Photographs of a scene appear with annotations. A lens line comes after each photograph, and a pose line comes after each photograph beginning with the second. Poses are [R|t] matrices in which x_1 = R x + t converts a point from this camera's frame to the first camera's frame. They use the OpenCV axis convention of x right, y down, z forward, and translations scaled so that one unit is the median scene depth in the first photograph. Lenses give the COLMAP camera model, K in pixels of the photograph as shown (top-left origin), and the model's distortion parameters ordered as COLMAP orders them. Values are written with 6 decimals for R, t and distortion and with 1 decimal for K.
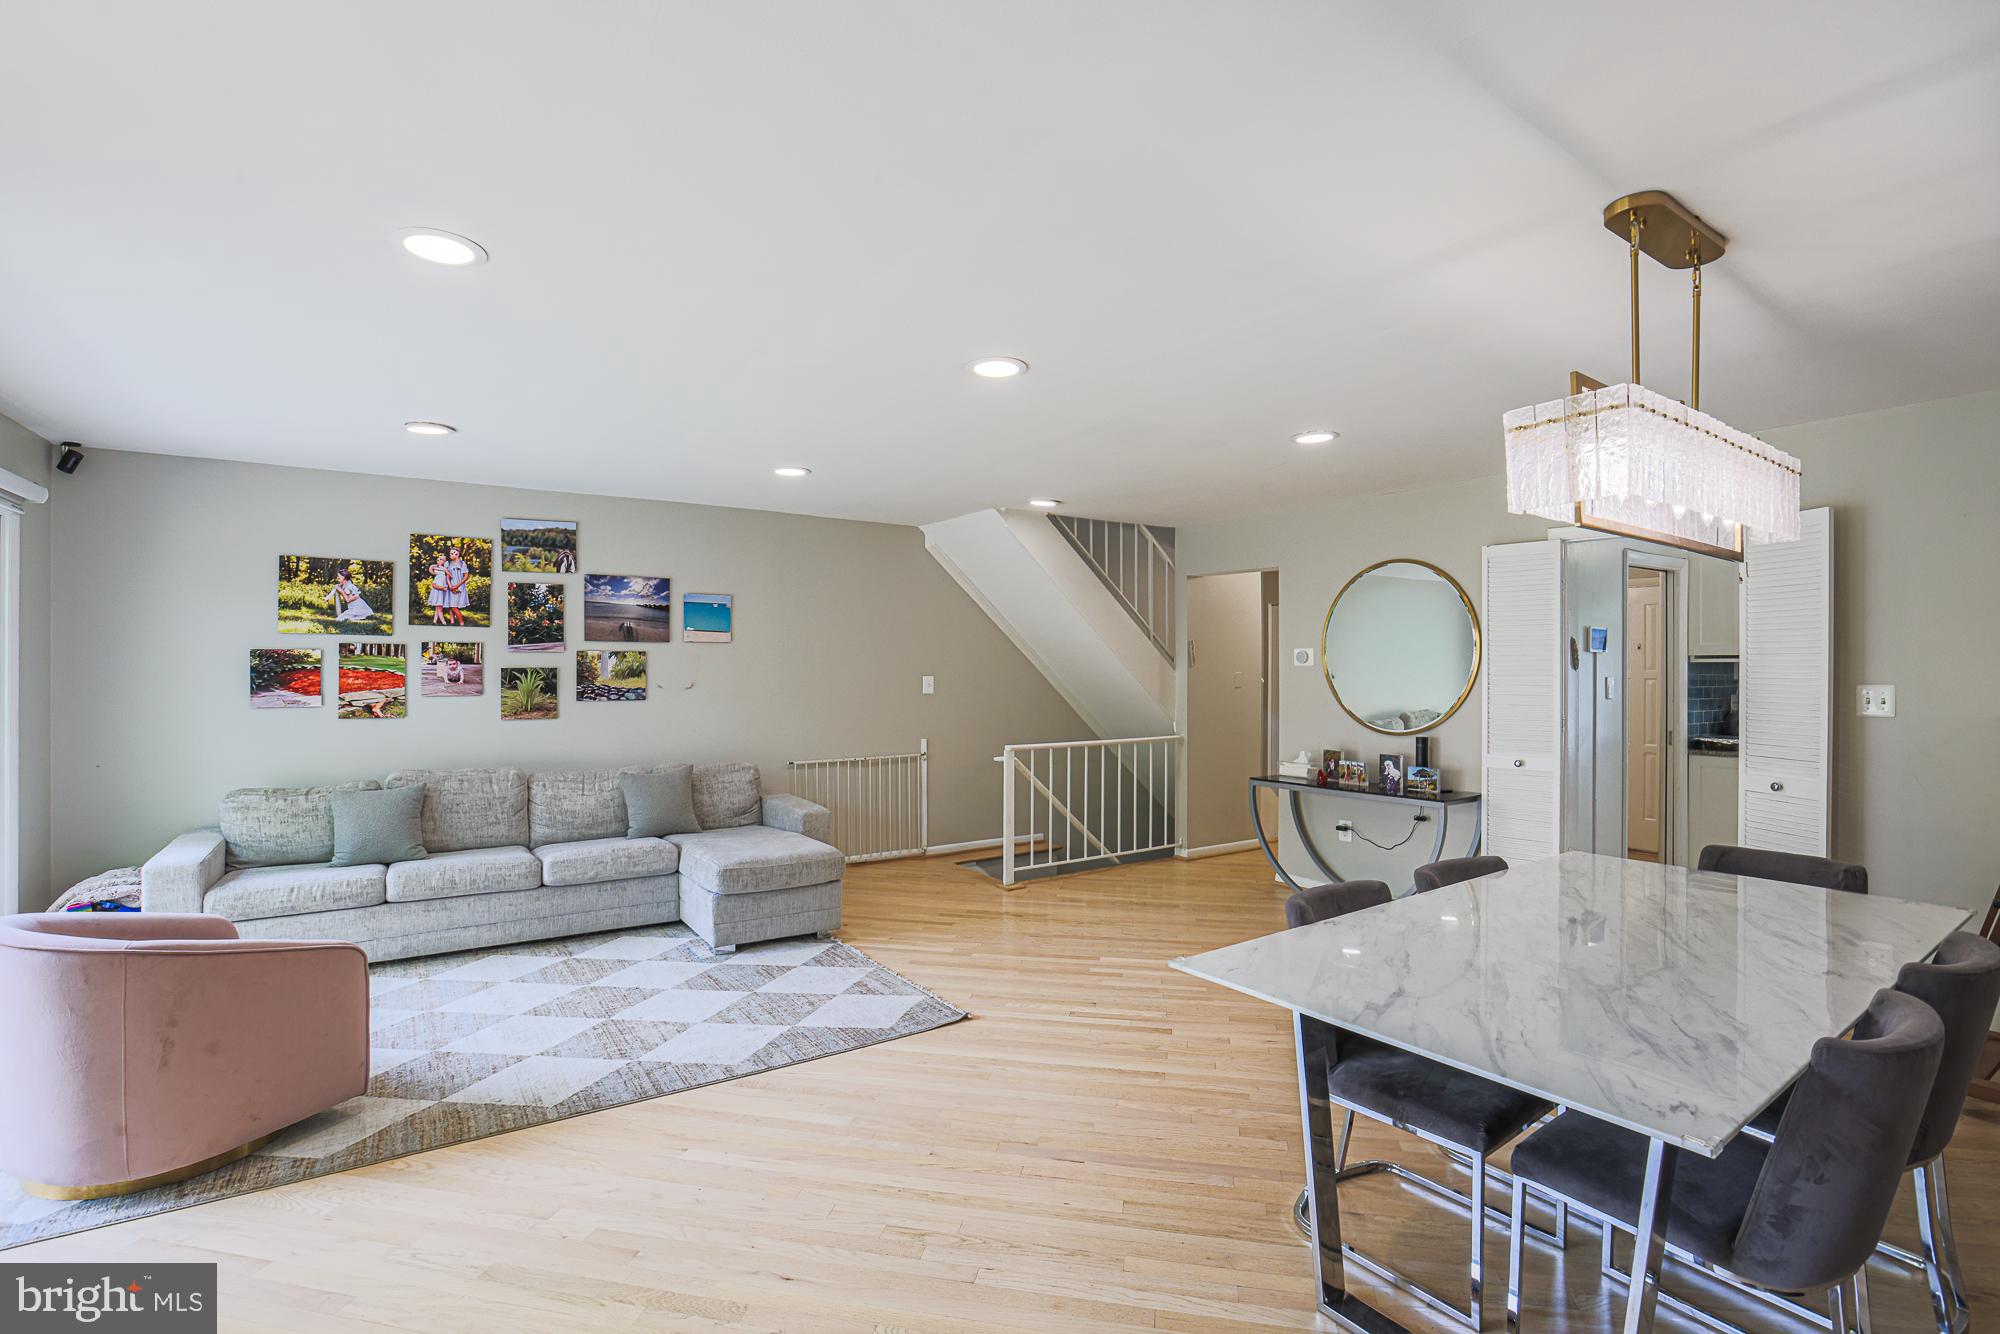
lens RADIAL K [[926.0, 0, 1004.4], [0, 926.0, 667.8], [0, 0, 1]] dist [-0.068721, 0.029454]
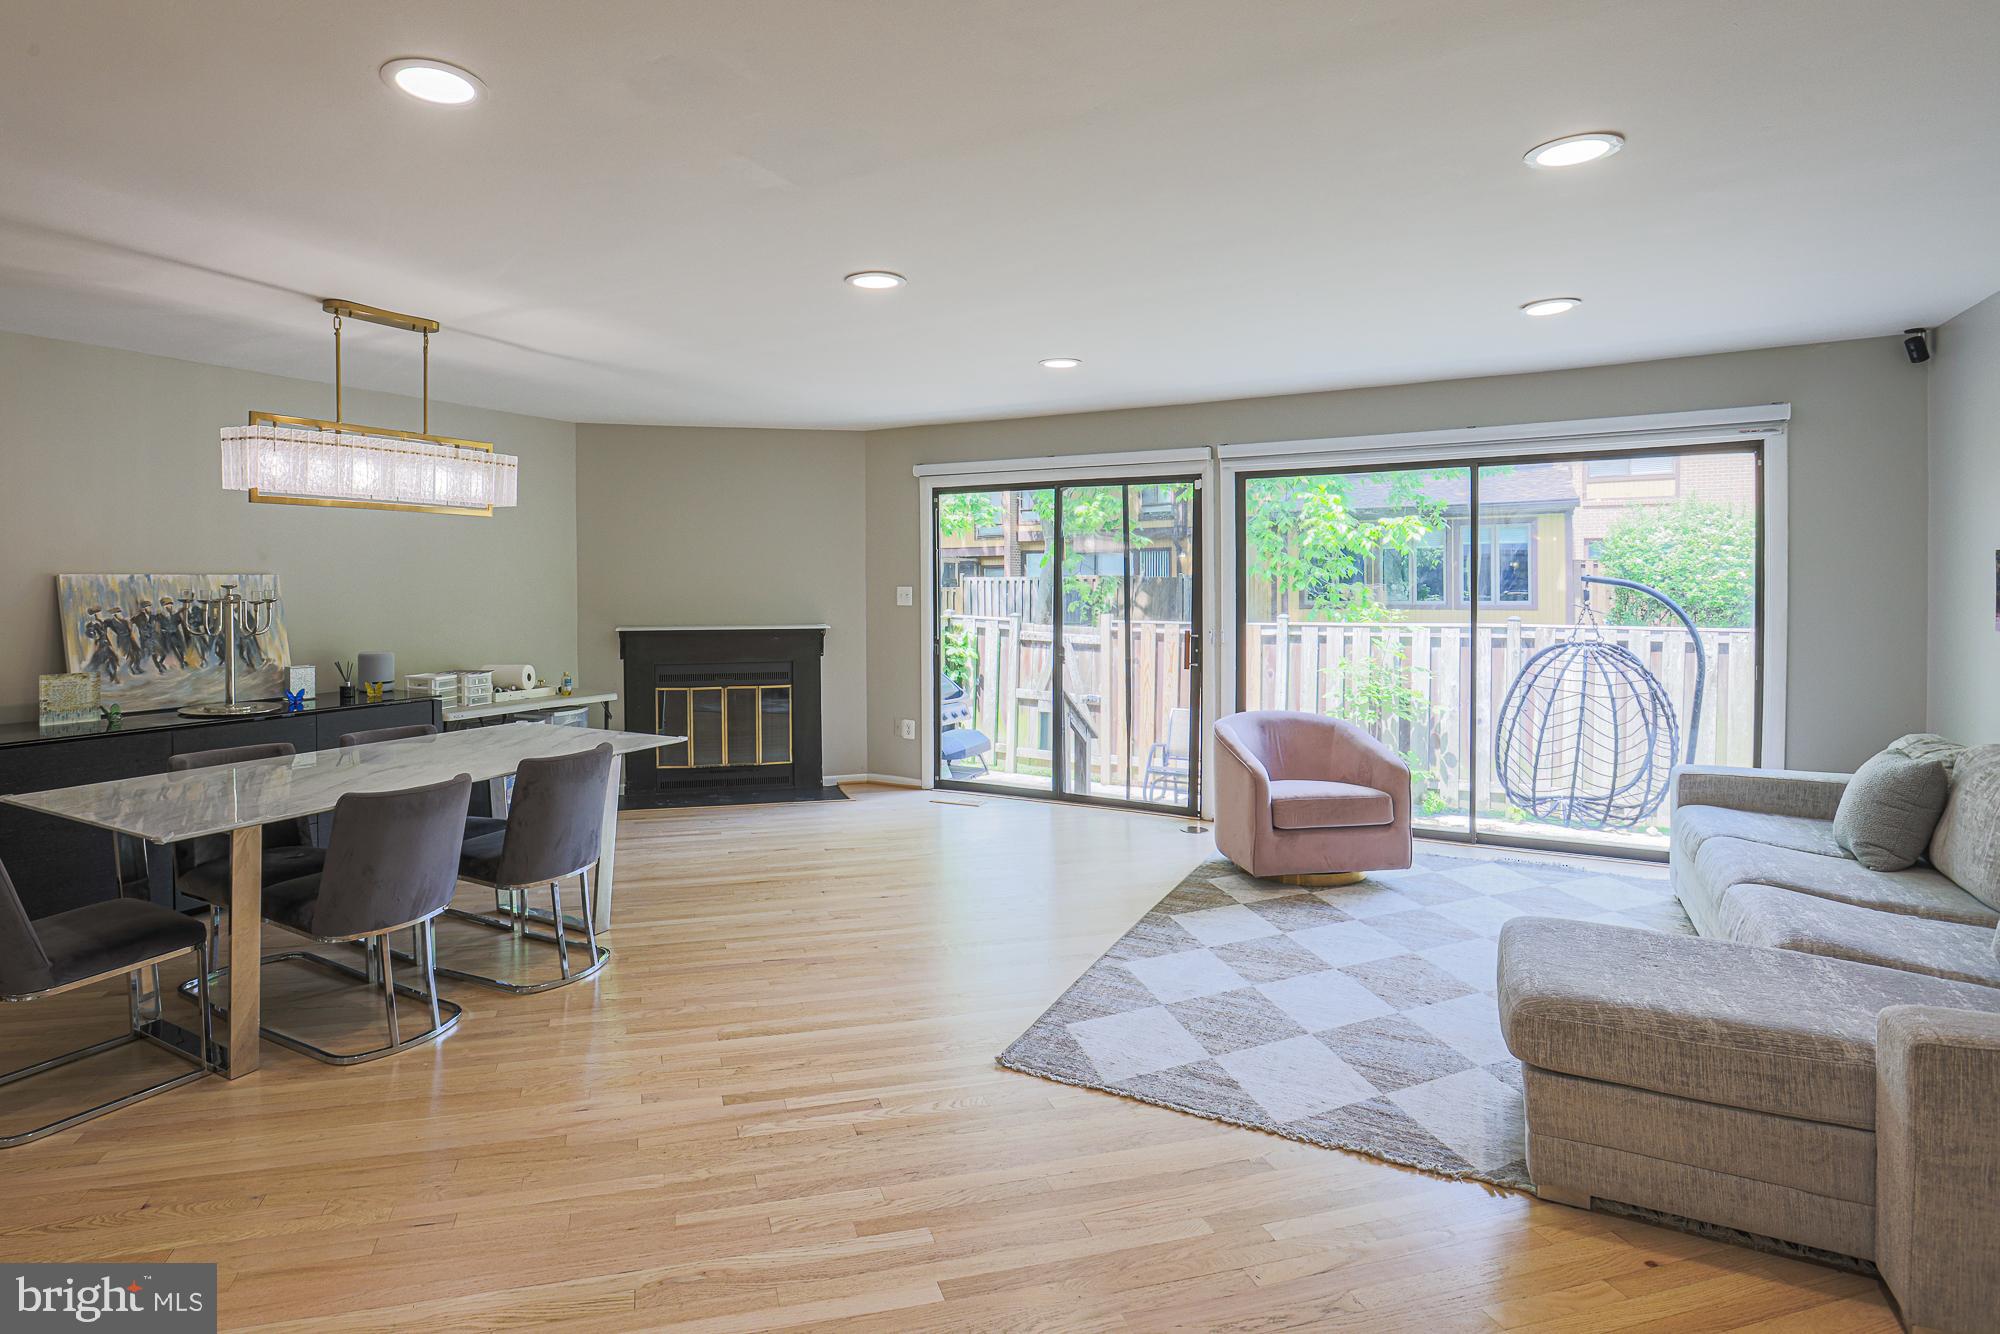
lens RADIAL K [[1019.7, 0, 888.1], [0, 1019.7, 582.9], [0, 0, 1]] dist [-0.066582, 0.029485]
pose [[-0.906393, 0.003946, -0.422417, 0.274219], [0.004446, 0.999990, -0.000197, 0.001680], [0.422412, -0.002056, -0.906401, 1.226776]]
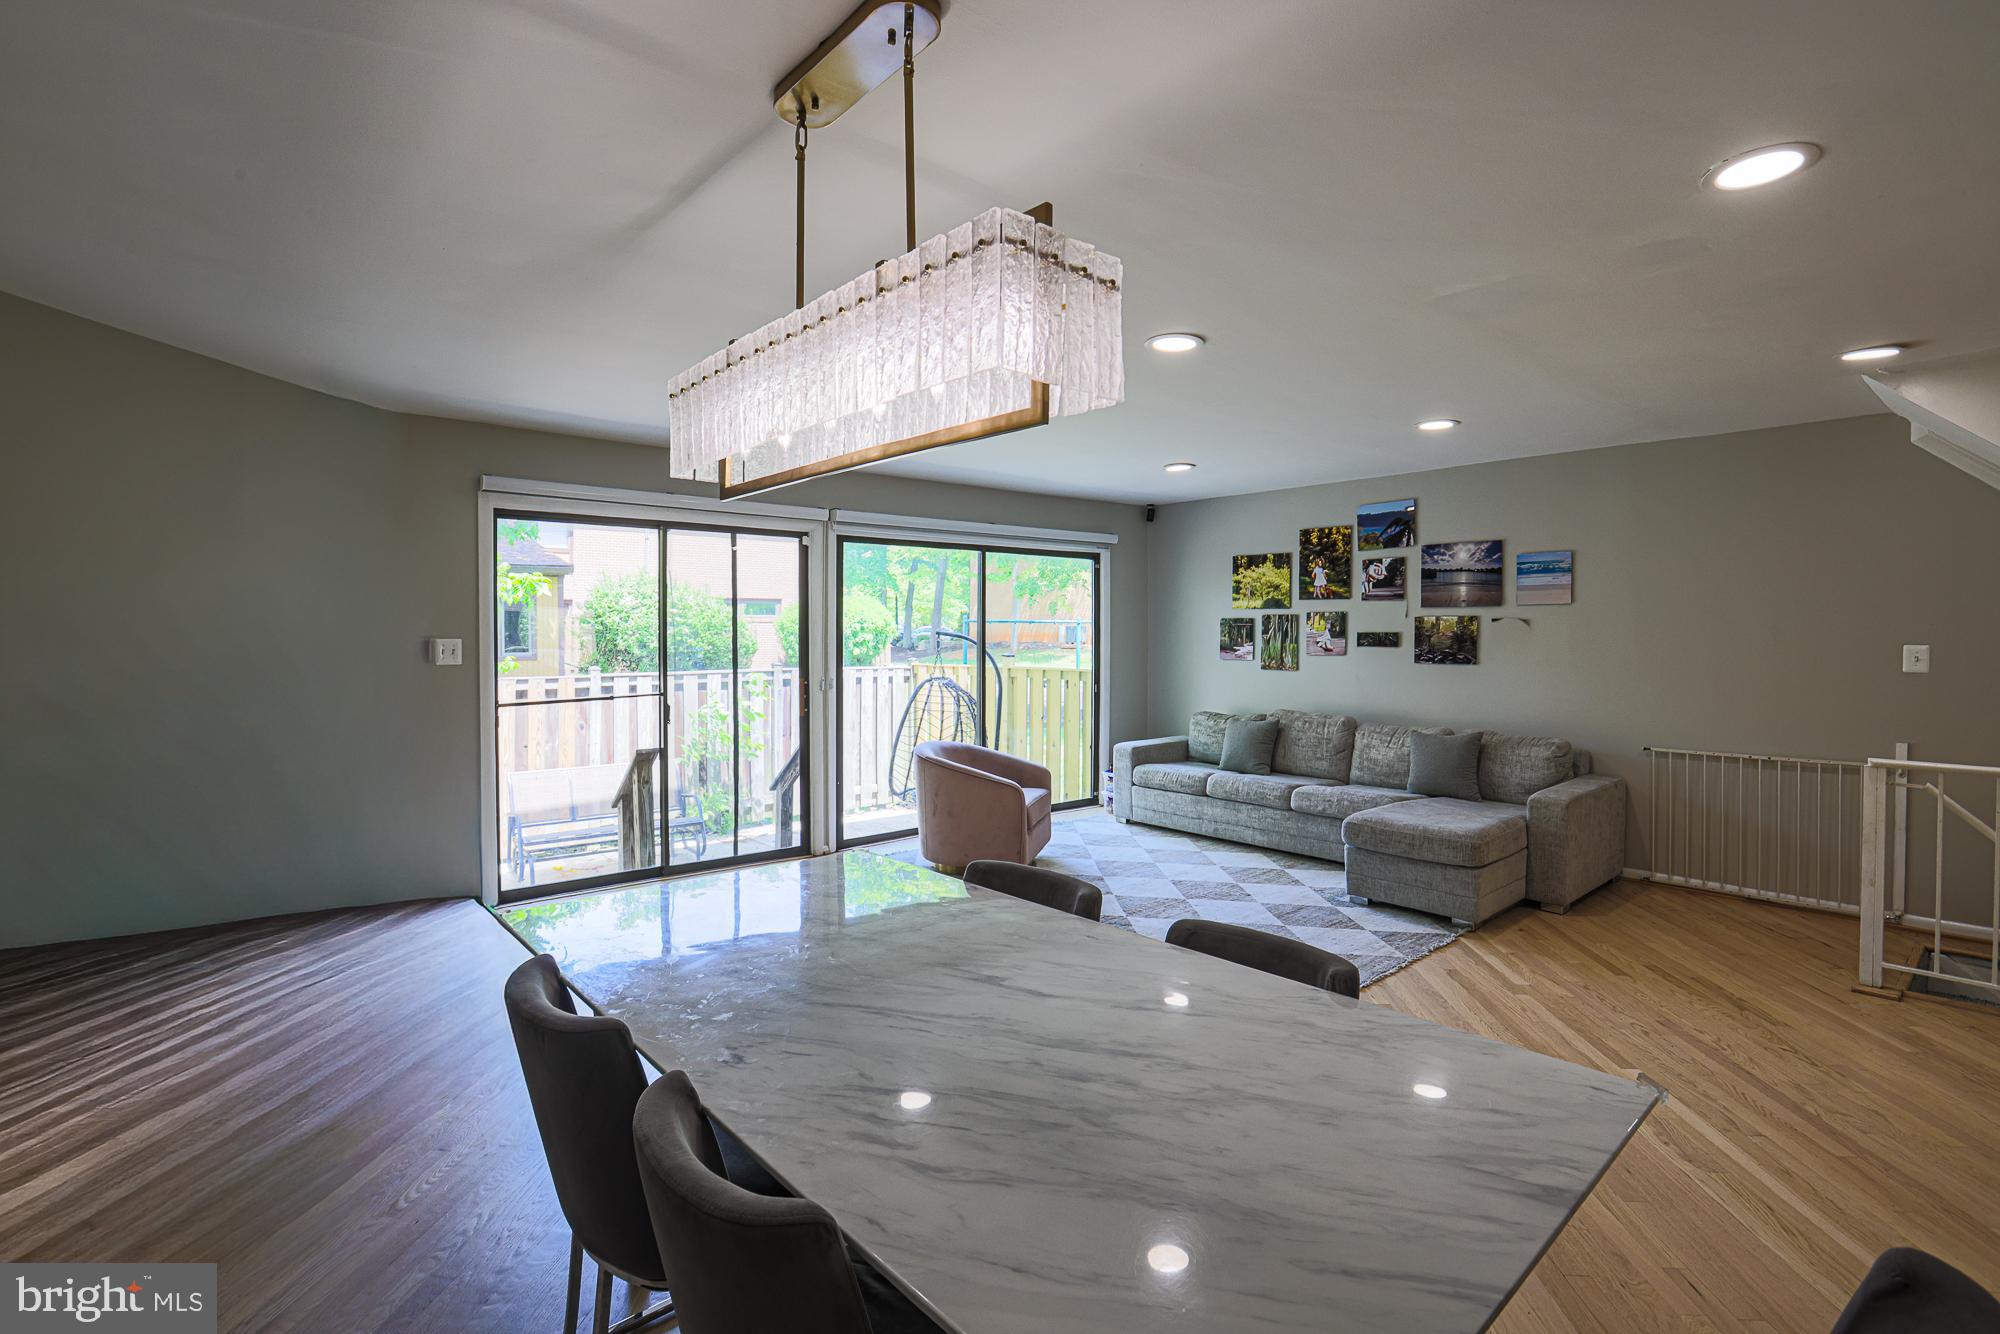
lens RADIAL K [[923.8, 0, 1000.9], [0, 923.8, 644.9], [0, 0, 1]] dist [-0.055918, 0.017210]
pose [[0.109960, 0.009990, -0.993886, 0.609068], [-0.001151, 0.999950, 0.009923, 0.005131], [0.993935, 0.000053, 0.109966, 0.424256]]
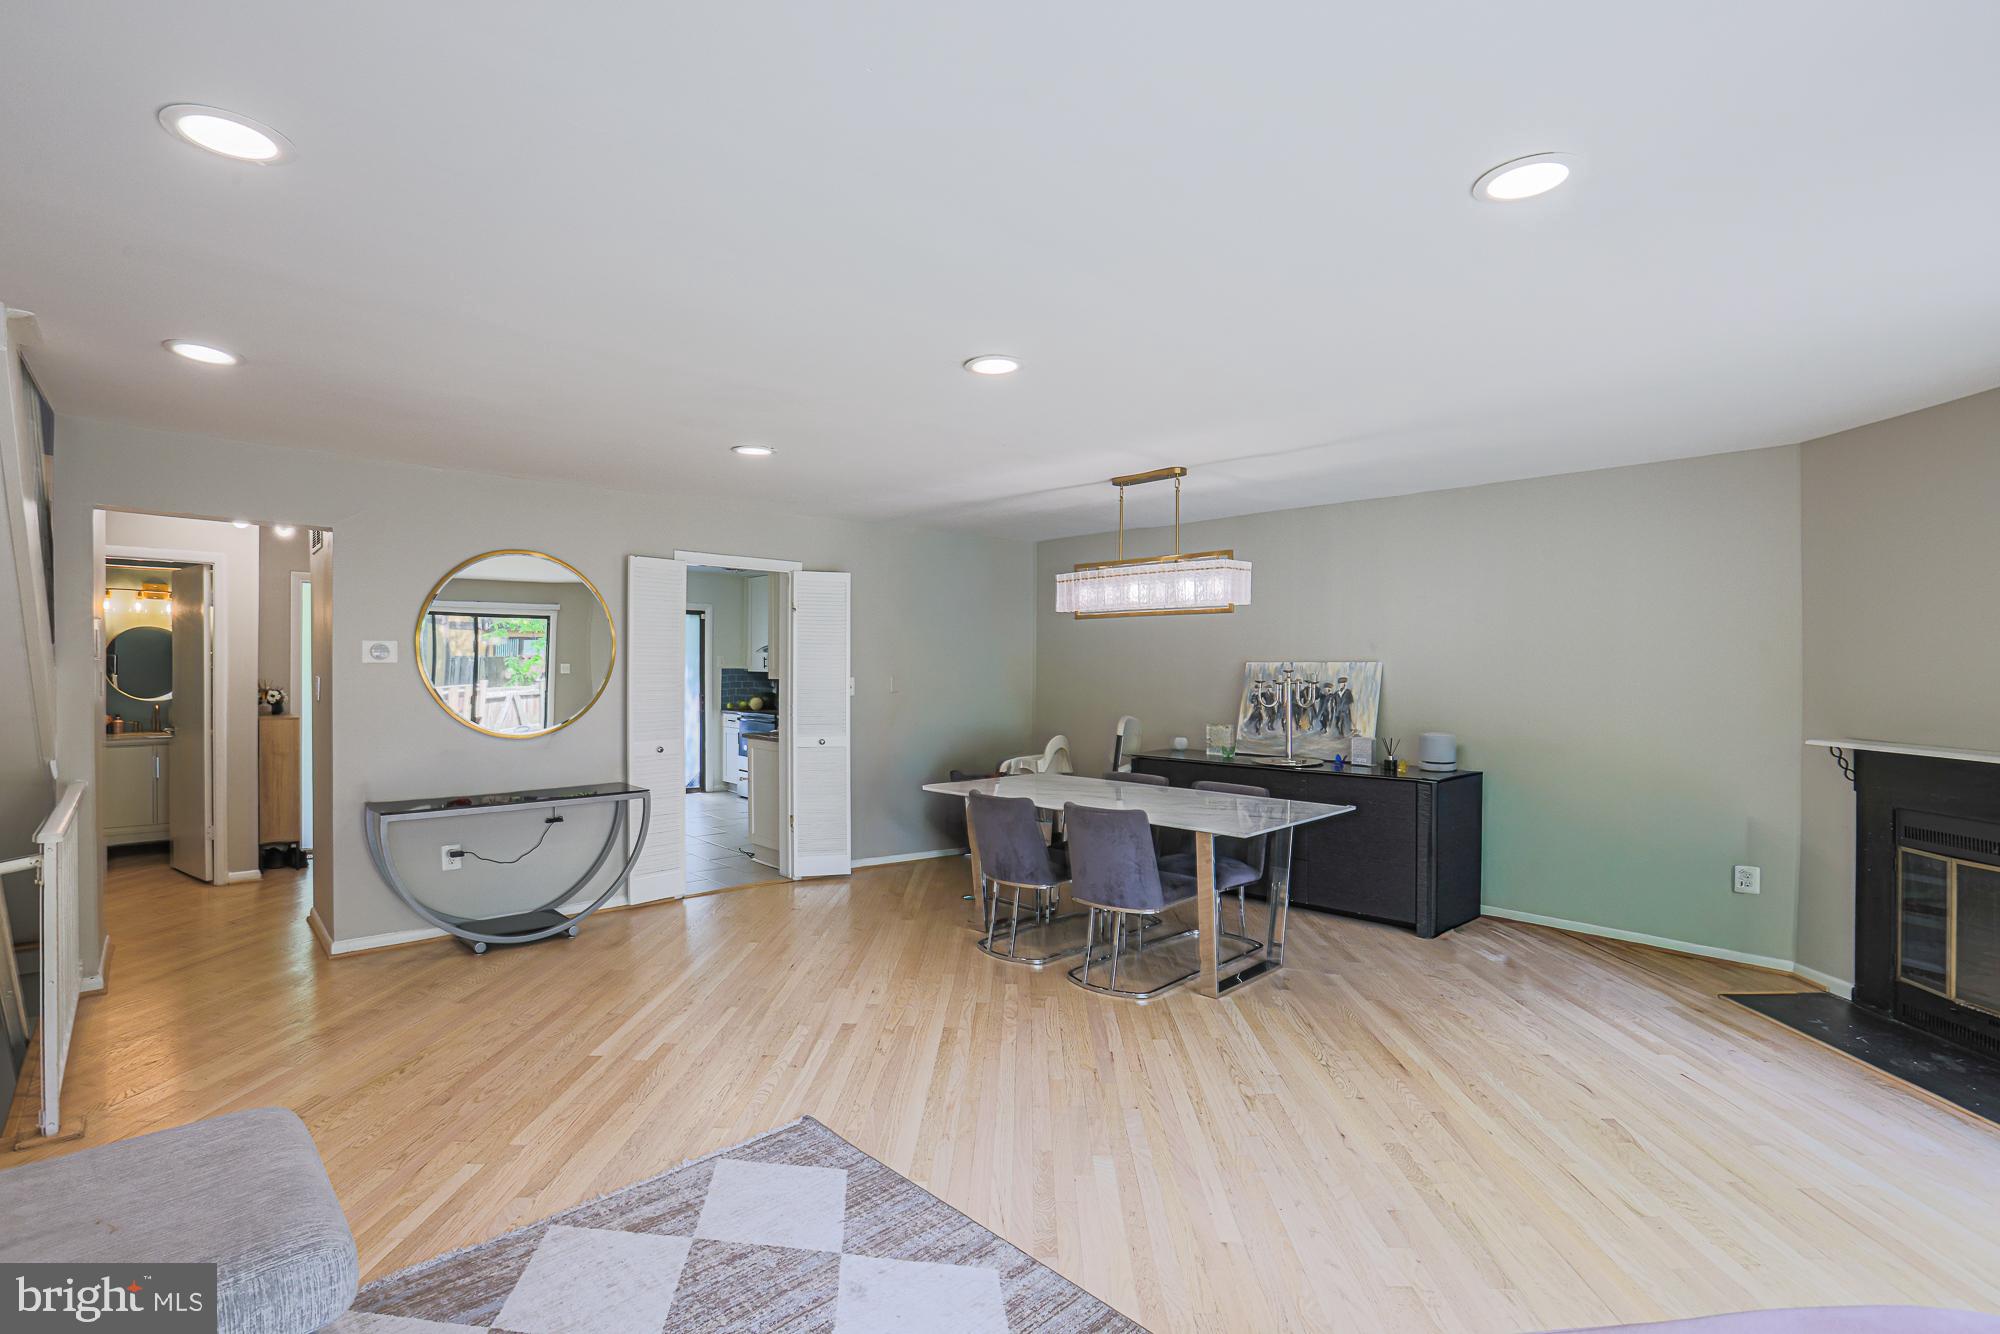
lens RADIAL K [[926.0, 0, 1004.4], [0, 926.0, 667.8], [0, 0, 1]] dist [-0.068721, 0.029454]
pose [[-0.173743, -0.002490, 0.984788, -0.598956], [-0.005100, 0.999986, 0.001628, -0.001874], [-0.984778, -0.004740, -0.173754, 0.707677]]
